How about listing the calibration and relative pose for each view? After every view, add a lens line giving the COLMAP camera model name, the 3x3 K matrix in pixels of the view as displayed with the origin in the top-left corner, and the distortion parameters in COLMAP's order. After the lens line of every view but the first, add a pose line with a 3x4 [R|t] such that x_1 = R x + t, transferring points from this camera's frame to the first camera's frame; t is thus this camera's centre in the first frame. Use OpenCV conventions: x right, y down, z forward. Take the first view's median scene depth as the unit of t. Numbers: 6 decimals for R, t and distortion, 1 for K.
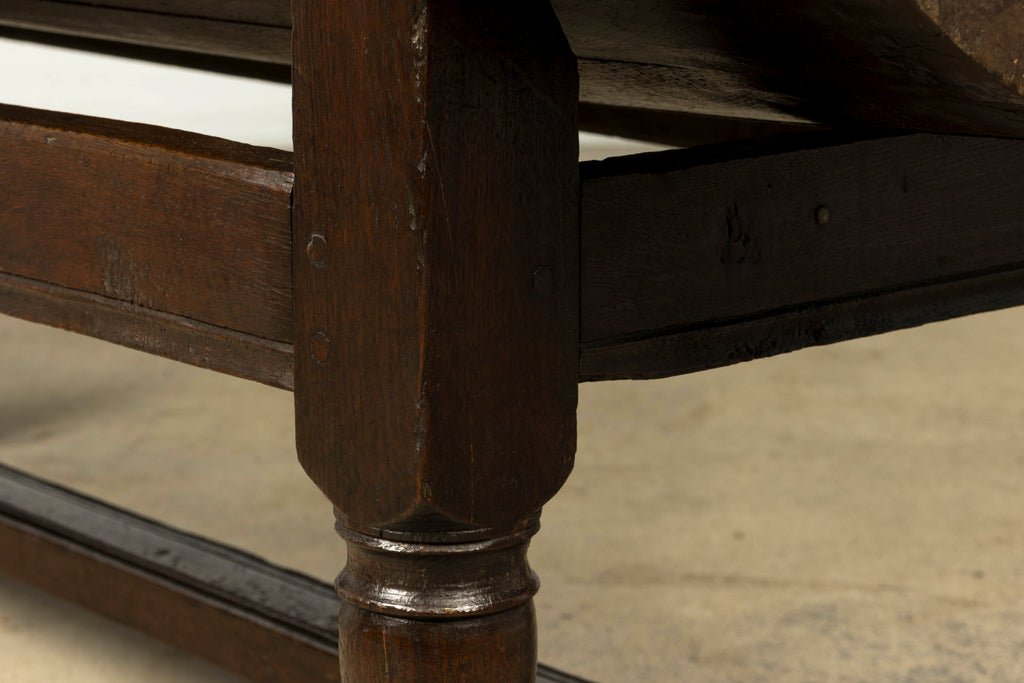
lens RADIAL K [[3040.9, 0, 511.6], [0, 3040.9, 342.3], [0, 0, 1]] dist [-0.067132, 0.000000]
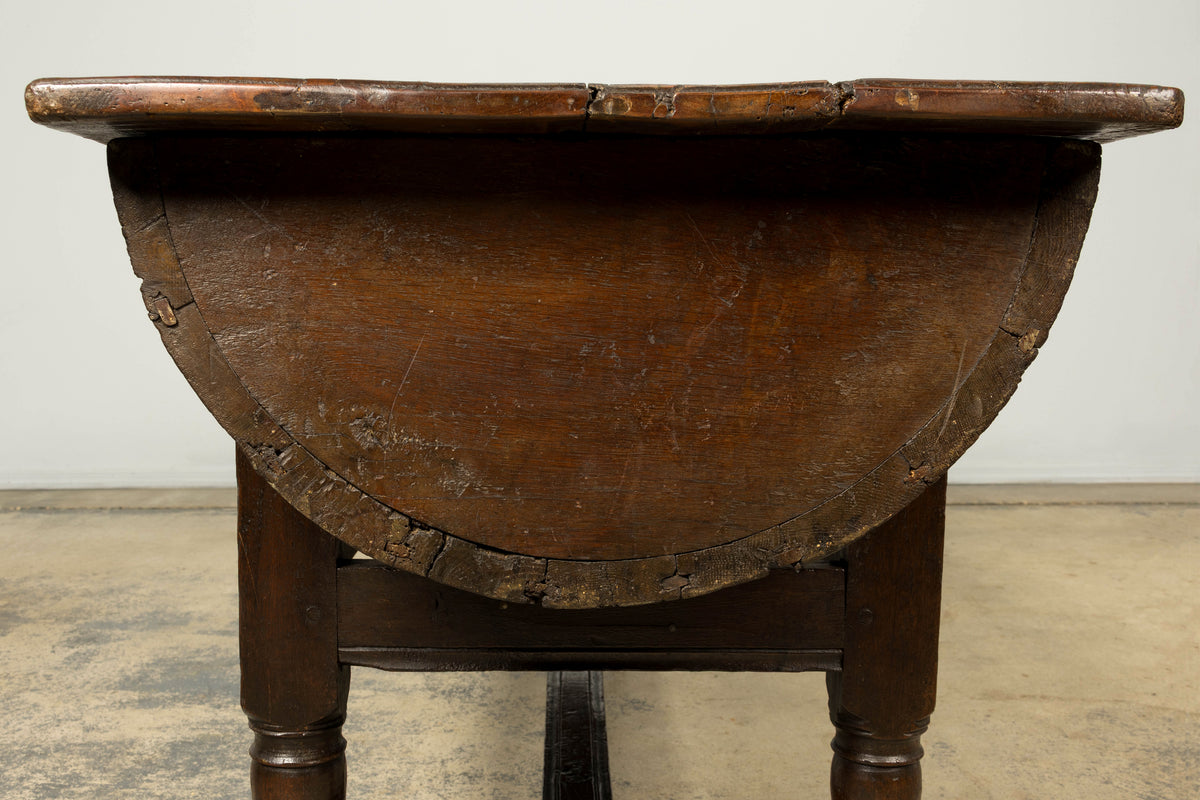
lens RADIAL K [[1393.5, 0, 574.4], [0, 1393.5, 410.0], [0, 0, 1]] dist [0.024499, 0.000000]
pose [[0.998307, 0.003291, 0.058068, -0.586401], [0.002996, 0.994163, -0.107851, -0.036685], [-0.058084, 0.107843, 0.992470, -0.014625]]
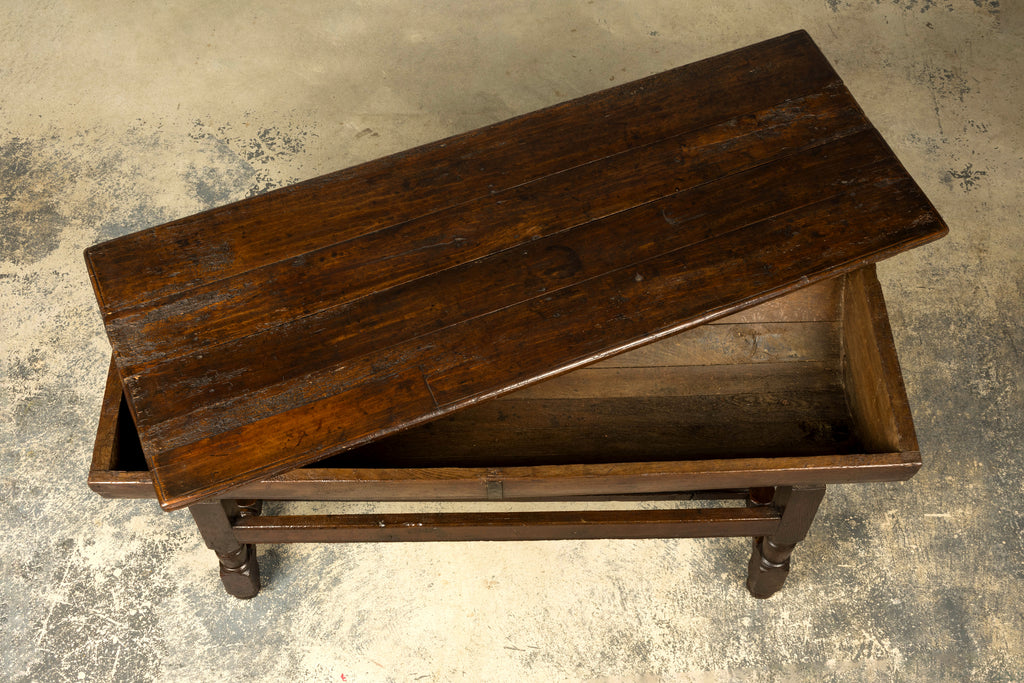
lens RADIAL K [[1287.0, 0, 512.8], [0, 1287.0, 345.8], [0, 0, 1]] dist [0.002214, 0.000000]
pose [[0.997773, -0.035535, 0.056441, -0.370285], [-0.013184, 0.724465, 0.689186, -1.996238], [-0.065380, -0.688395, 0.722383, -0.417162]]
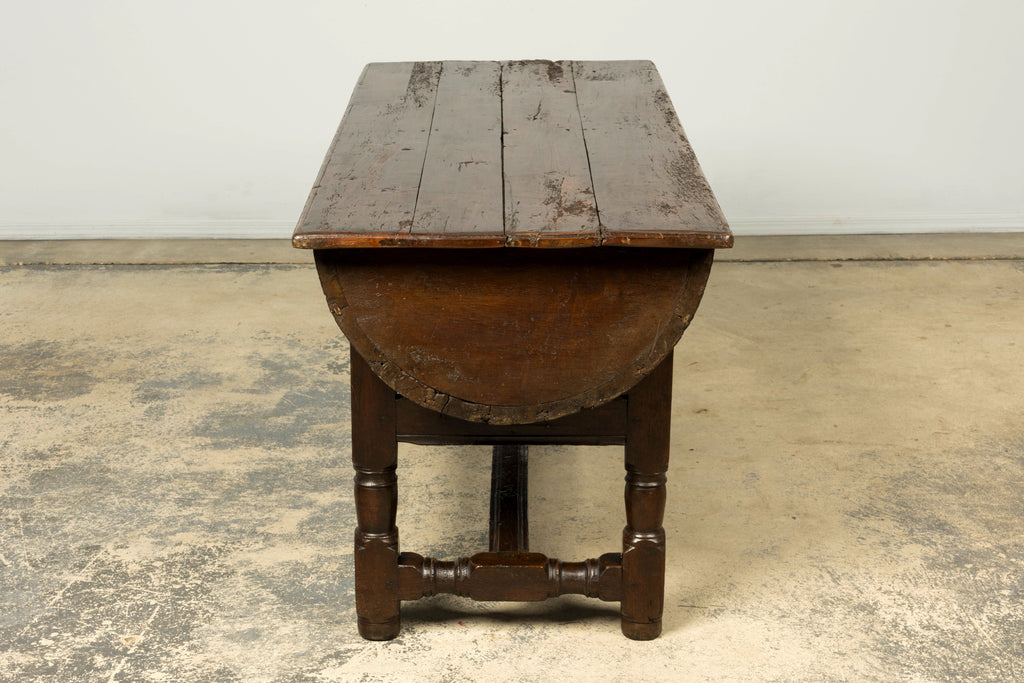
lens RADIAL K [[2085.2, 0, 515.3], [0, 2085.2, 340.4], [0, 0, 1]] dist [0.020063, 0.000000]
pose [[0.999006, -0.006674, 0.044069, -0.646840], [0.003643, 0.997645, 0.068499, -0.319741], [-0.044422, -0.068270, 0.996677, -2.058544]]
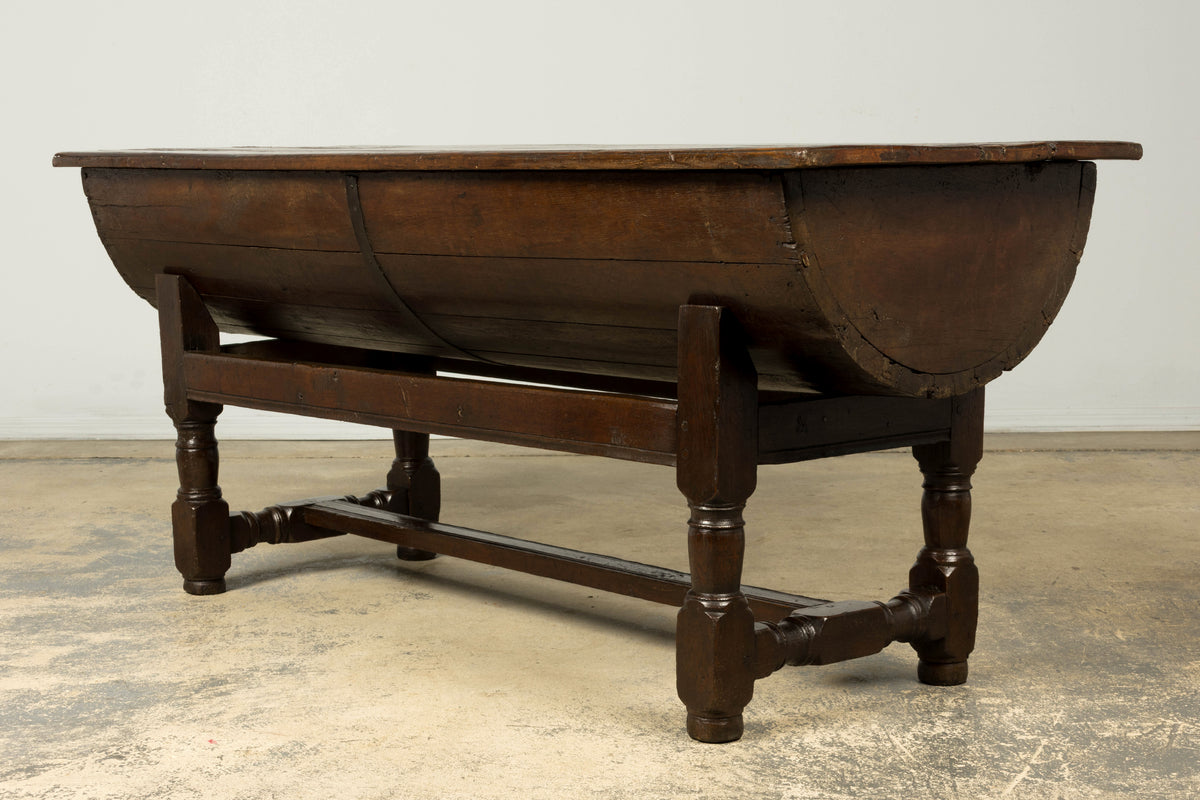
lens RADIAL K [[2315.8, 0, 610.3], [0, 2315.8, 444.5], [0, 0, 1]] dist [0.022536, 0.000000]
pose [[0.999689, -0.001734, 0.024894, -0.206276], [0.003706, 0.996836, -0.079396, 0.194990], [-0.024677, 0.079463, 0.996532, -1.609714]]
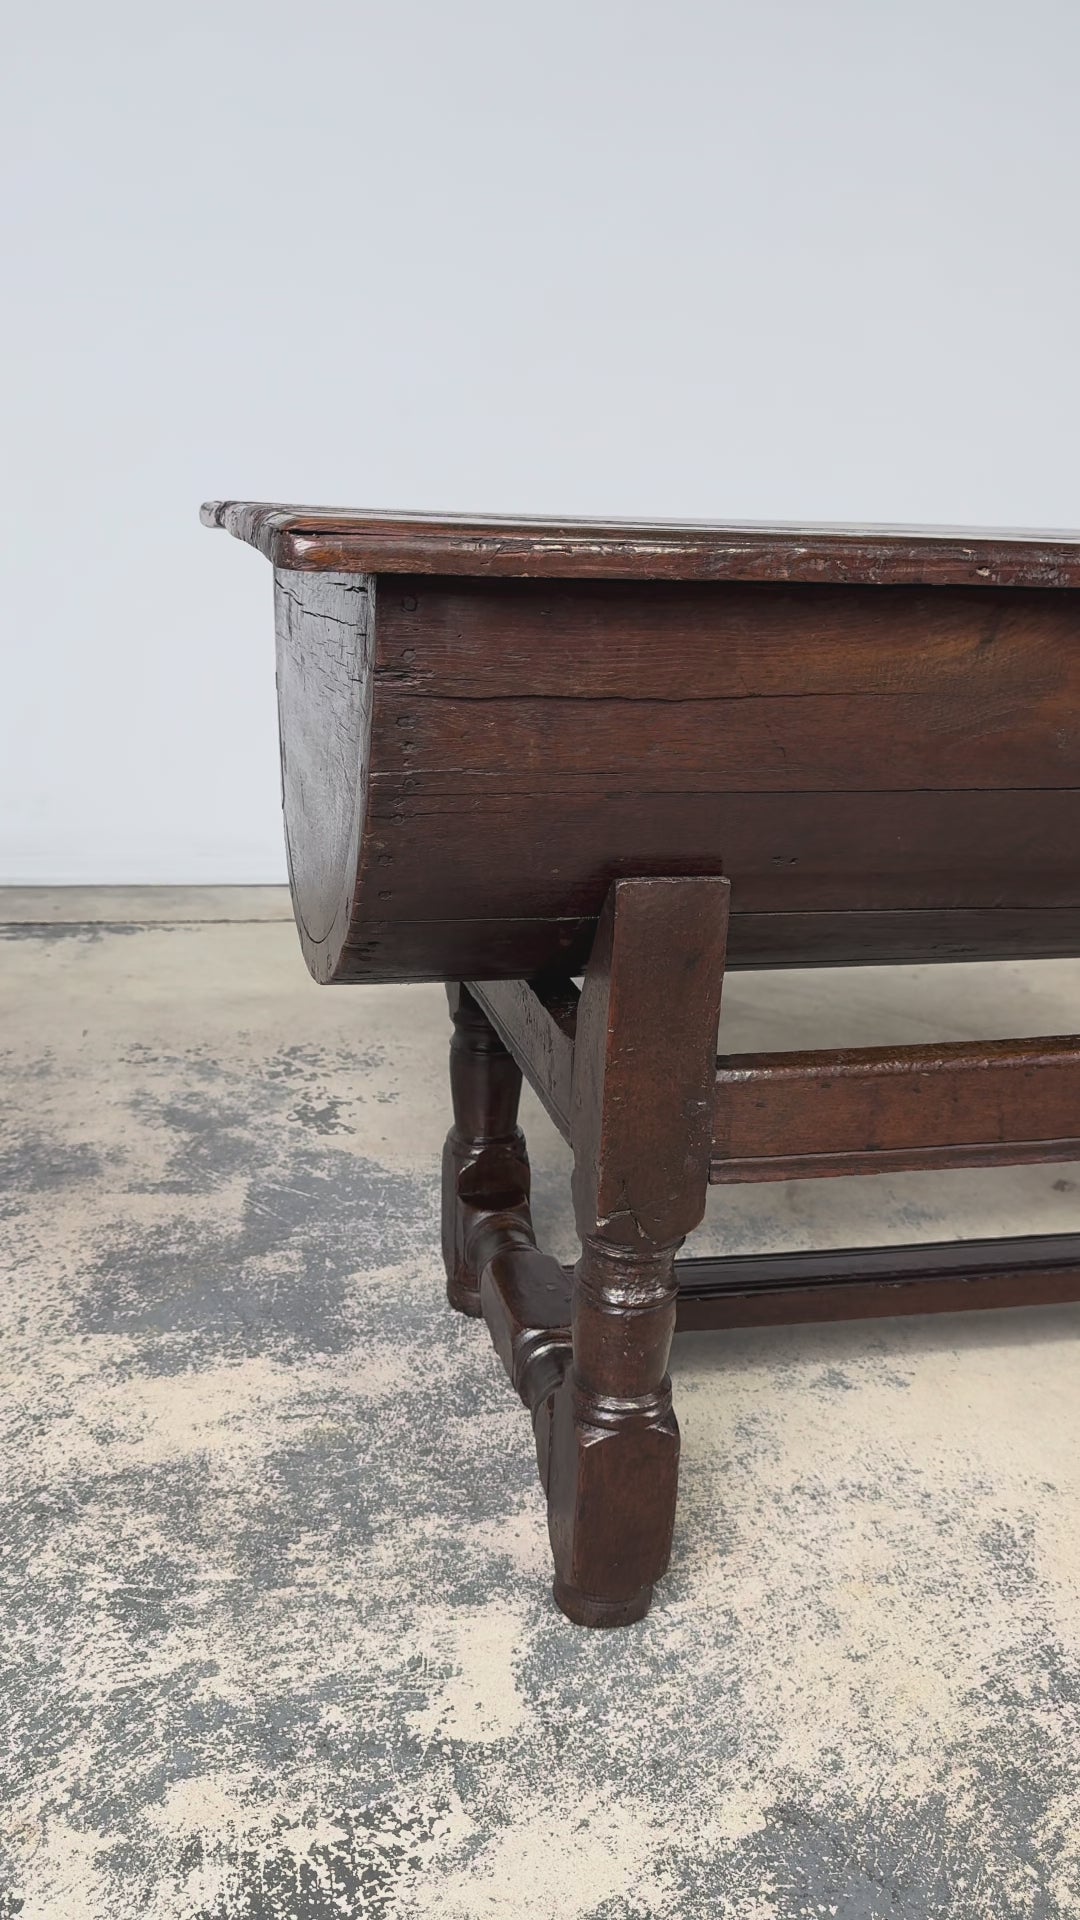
lens RADIAL K [[1597.6, 0, 533.0], [0, 1597.6, 936.3], [0, 0, 1]] dist [0.105808, -0.169919]
pose [[0.954593, -0.028188, 0.296576, -1.116438], [0.015253, 0.998832, 0.045839, -0.240090], [-0.297522, -0.039234, 0.953908, 0.575475]]
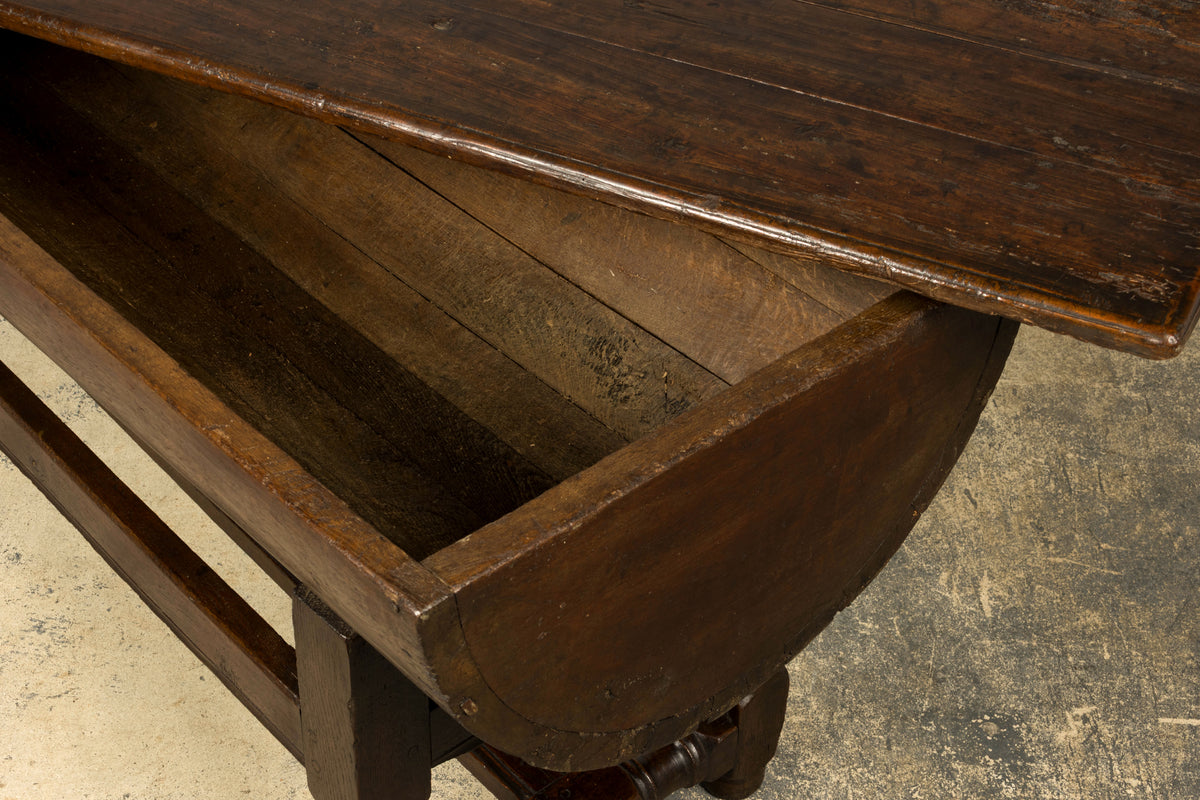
lens RADIAL K [[1862.8, 0, 586.9], [0, 1862.8, 404.9], [0, 0, 1]] dist [-0.004094, 0.000000]
pose [[0.999506, 0.016525, 0.026733, 0.092996], [-0.026968, 0.887766, 0.459504, -0.831614], [-0.016139, -0.459998, 0.887773, -0.100318]]
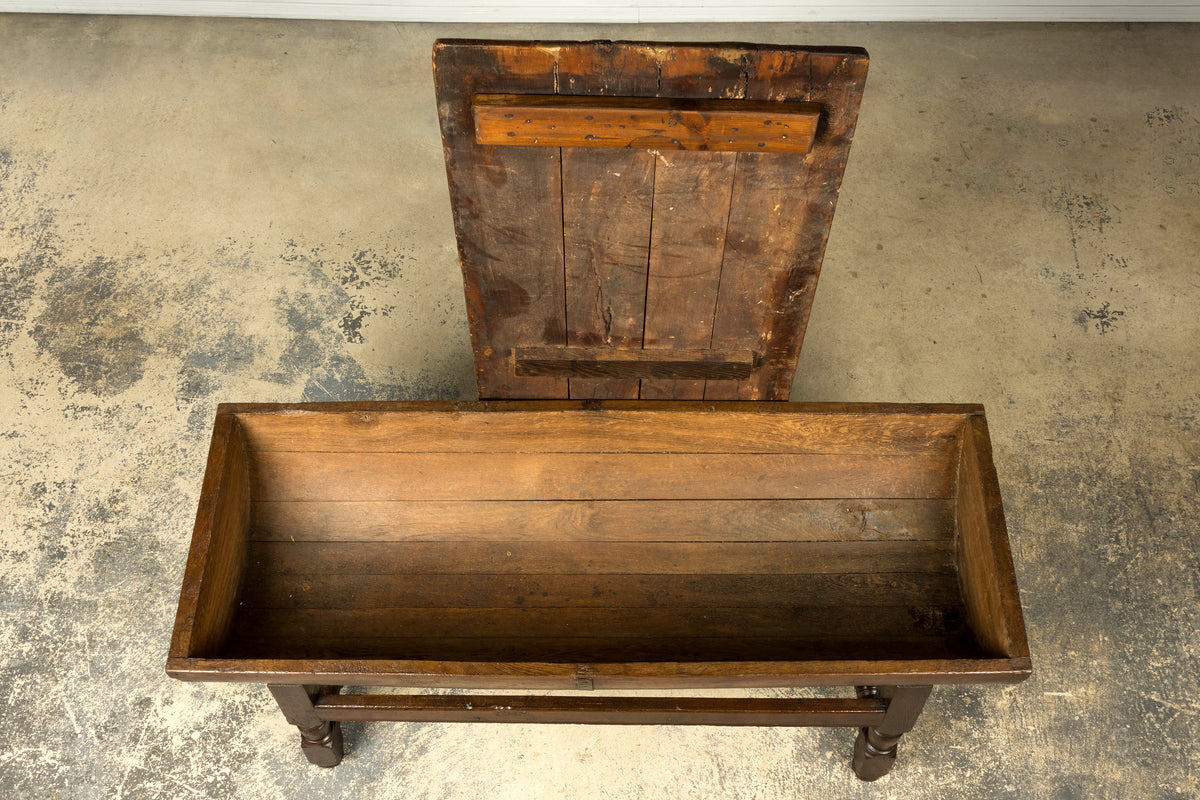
lens RADIAL K [[1393.5, 0, 599.4], [0, 1393.5, 395.8], [0, 0, 1]] dist [0.024499, 0.000000]
pose [[0.999378, -0.015122, 0.031852, -0.327303], [-0.011238, 0.719648, 0.694248, -2.244764], [-0.033421, -0.694174, 0.719031, -0.317035]]
